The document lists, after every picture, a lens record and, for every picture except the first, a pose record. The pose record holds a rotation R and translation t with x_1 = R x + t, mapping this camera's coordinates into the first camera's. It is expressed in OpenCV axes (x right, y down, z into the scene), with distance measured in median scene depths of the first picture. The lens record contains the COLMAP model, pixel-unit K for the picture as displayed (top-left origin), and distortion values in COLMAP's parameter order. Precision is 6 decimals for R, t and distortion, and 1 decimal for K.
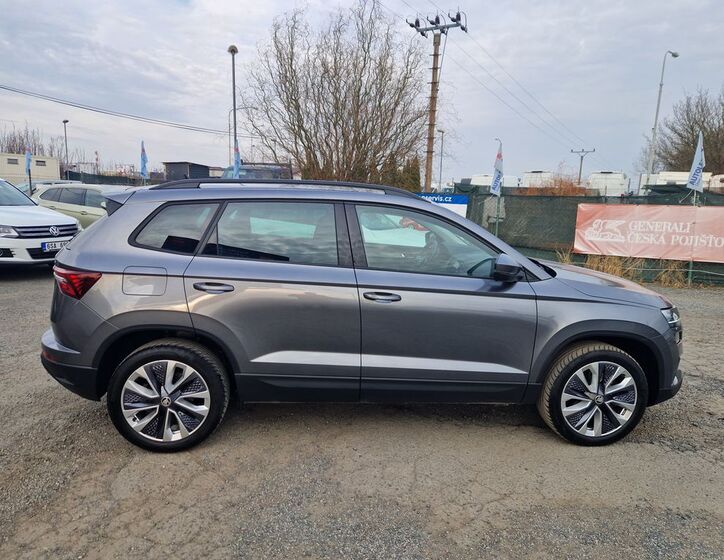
lens RADIAL K [[501.9, 0, 377.4], [0, 501.9, 279.2], [0, 0, 1]] dist [0.021232, -0.000601]
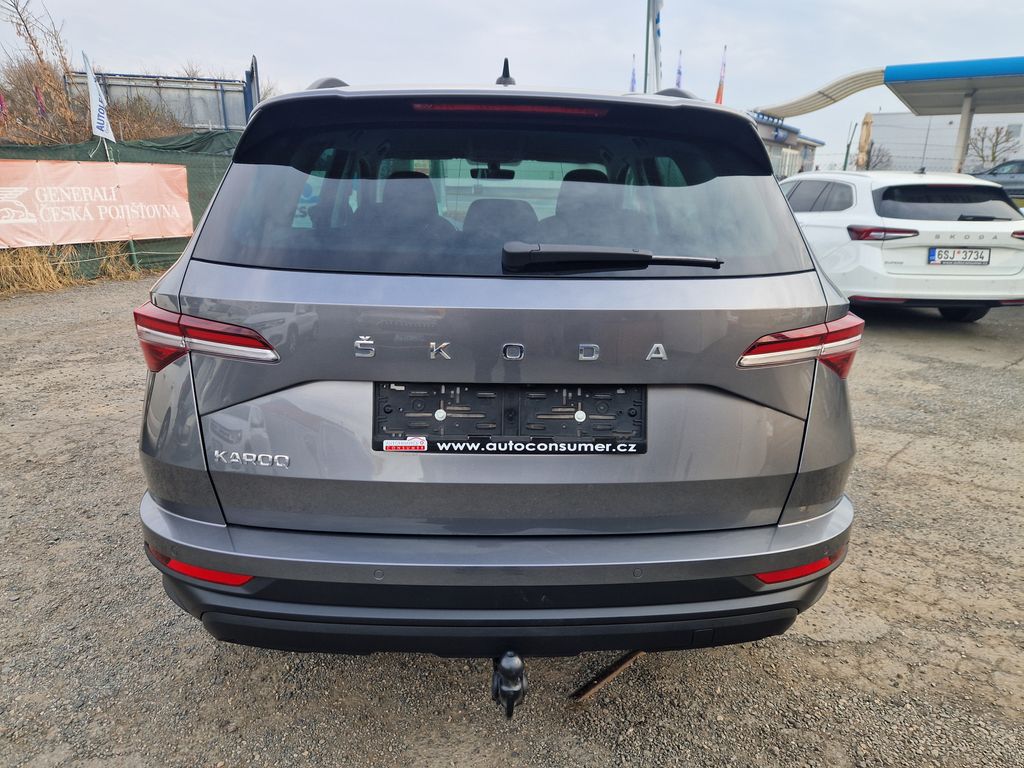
lens RADIAL K [[678.2, 0, 512.0], [0, 678.2, 384.0], [0, 0, 1]] dist [0.028067, -0.007017]
pose [[0.083899, -0.311971, 0.946380, -0.338712], [0.155209, 0.942229, 0.296843, -0.048281], [-0.984312, 0.121982, 0.127473, 0.350858]]
